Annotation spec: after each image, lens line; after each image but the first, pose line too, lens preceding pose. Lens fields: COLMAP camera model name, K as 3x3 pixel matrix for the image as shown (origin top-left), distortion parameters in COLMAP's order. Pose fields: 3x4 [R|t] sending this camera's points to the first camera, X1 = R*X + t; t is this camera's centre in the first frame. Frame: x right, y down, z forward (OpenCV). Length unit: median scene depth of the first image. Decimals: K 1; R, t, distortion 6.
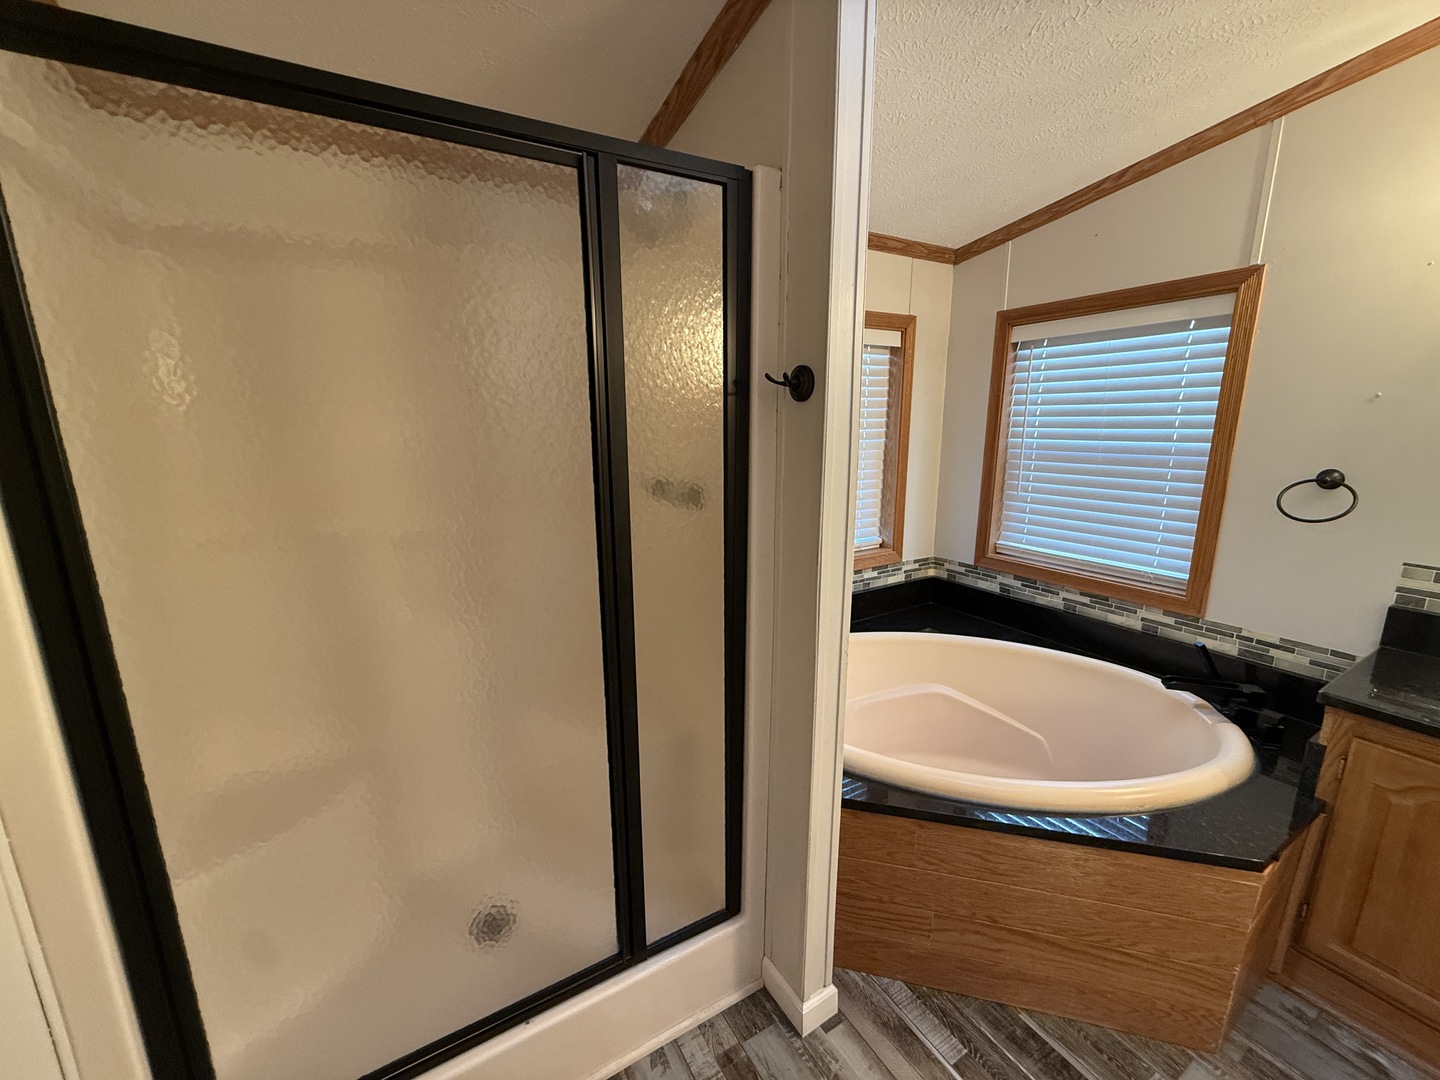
lens RADIAL K [[571.5, 0, 716.2], [0, 571.5, 540.5], [0, 0, 1]] dist [0.000927, -0.000138]
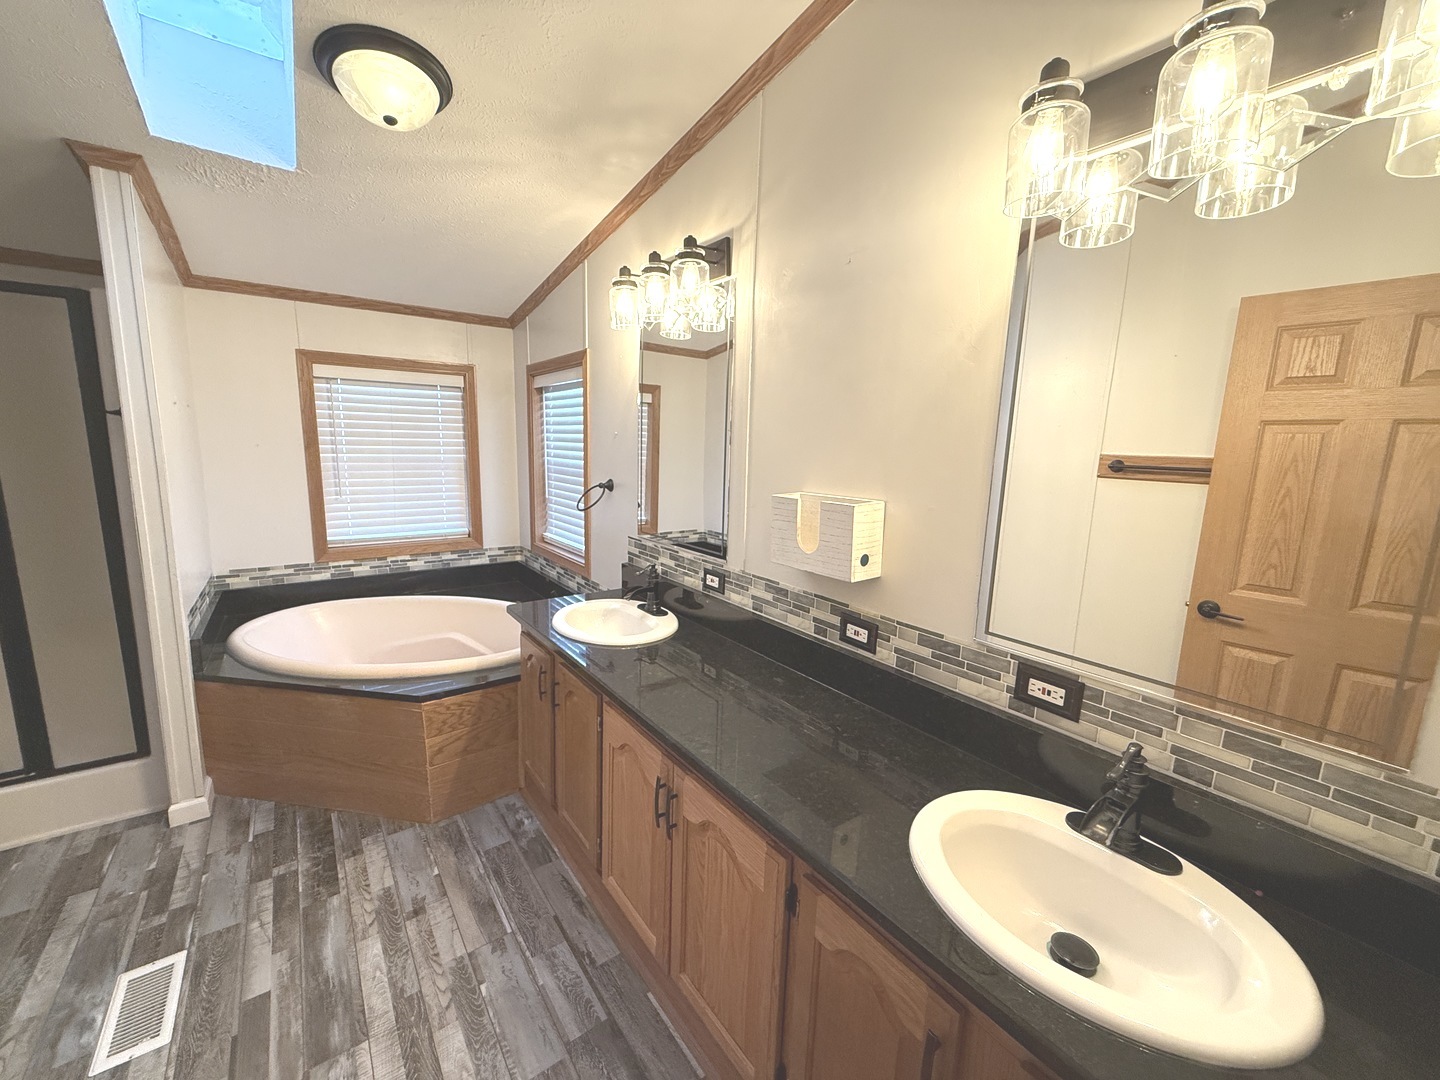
lens RADIAL K [[571.5, 0, 716.2], [0, 571.5, 540.5], [0, 0, 1]] dist [0.000927, -0.000138]
pose [[0.993694, 0.016585, 0.110889, 0.804392], [-0.012677, 0.999277, -0.035856, 0.067872], [-0.111403, 0.034224, 0.993186, -0.413542]]
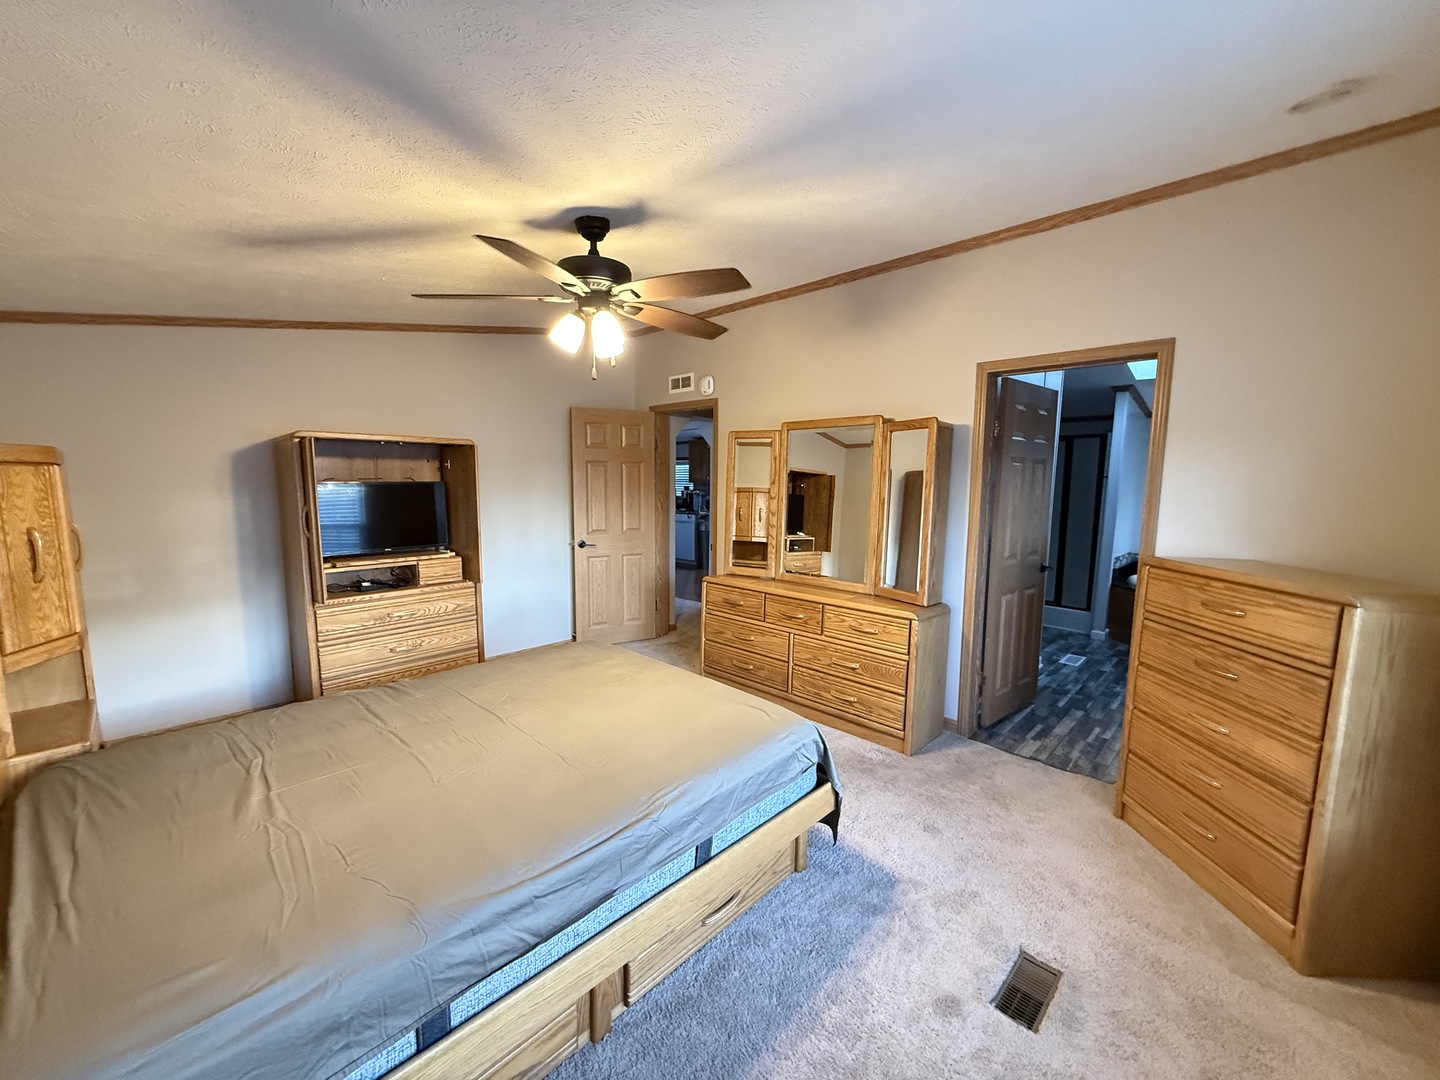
lens RADIAL K [[571.5, 0, 716.2], [0, 571.5, 540.5], [0, 0, 1]] dist [0.000927, -0.000138]
pose [[0.262052, 0.120607, -0.957488, 1.758917], [-0.205480, 0.976382, 0.066750, 0.262048], [0.942924, 0.179253, 0.280646, -1.477260]]
